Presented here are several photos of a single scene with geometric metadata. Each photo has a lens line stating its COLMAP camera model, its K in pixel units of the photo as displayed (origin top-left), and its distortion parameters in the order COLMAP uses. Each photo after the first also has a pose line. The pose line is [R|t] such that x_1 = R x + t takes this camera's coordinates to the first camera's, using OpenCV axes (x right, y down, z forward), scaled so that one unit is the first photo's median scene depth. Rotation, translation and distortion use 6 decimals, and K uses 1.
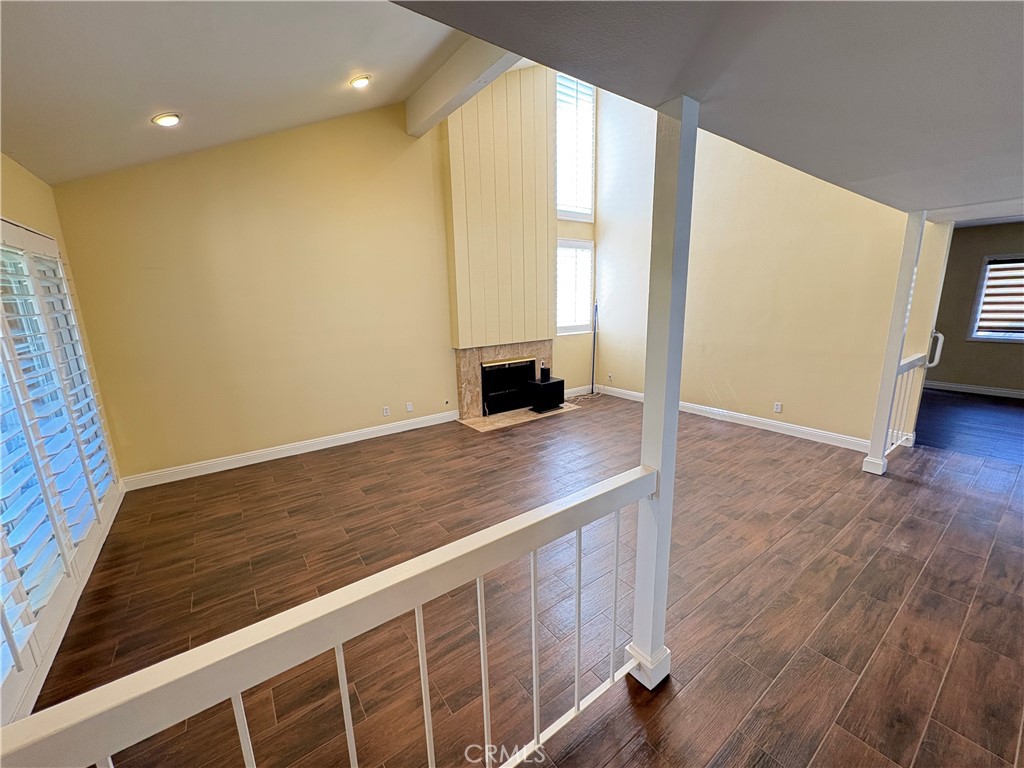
lens RADIAL K [[406.3, 0, 515.6], [0, 406.3, 384.1], [0, 0, 1]] dist [0.001691, 0.000219]
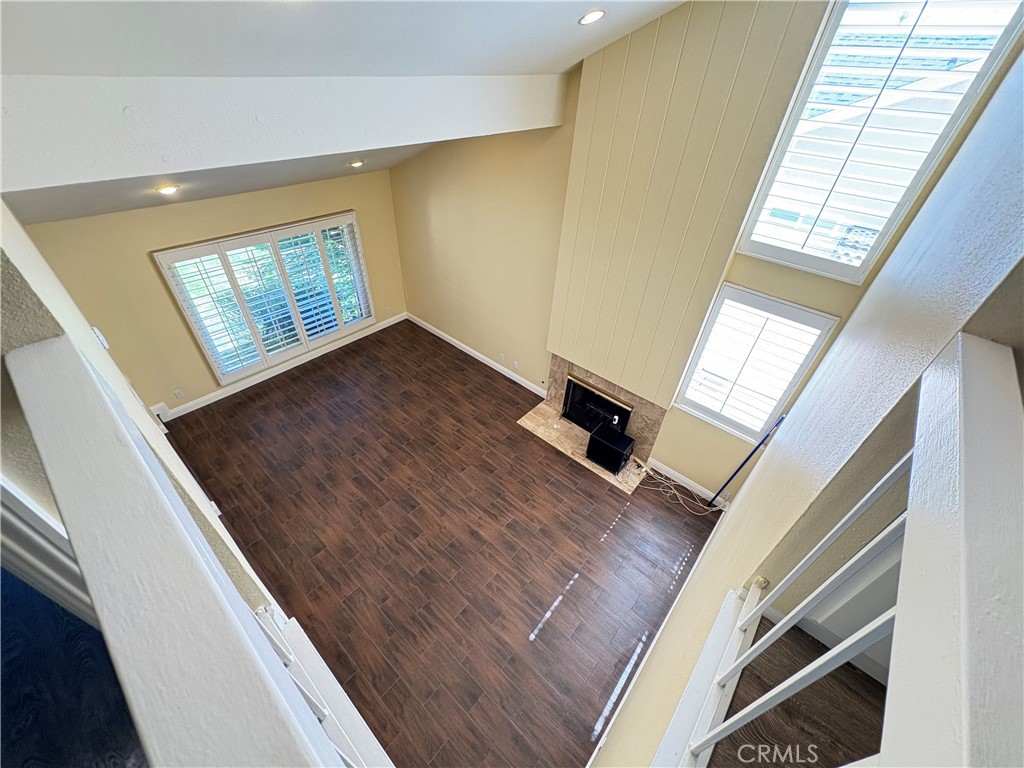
lens RADIAL K [[406.3, 0, 511.1], [0, 406.3, 387.8], [0, 0, 1]] dist [0.001691, 0.000219]
pose [[0.210675, 0.644723, -0.734811, 0.841400], [-0.258416, 0.761673, 0.594202, -0.767853], [0.942782, 0.064704, 0.327073, 0.758974]]
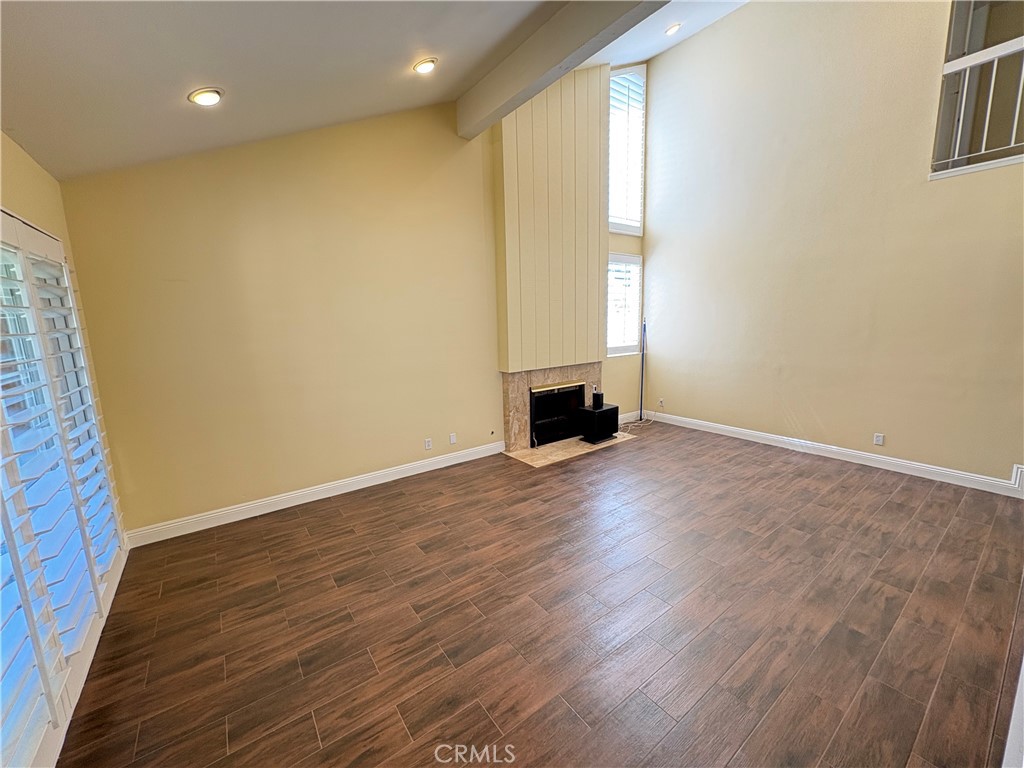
lens RADIAL K [[406.3, 0, 515.8], [0, 406.3, 384.4], [0, 0, 1]] dist [0.001691, 0.000219]
pose [[0.999991, -0.002024, 0.003697, -0.163285], [0.002203, 0.998796, -0.048997, -0.022491], [-0.003593, 0.049005, 0.998792, 0.143609]]
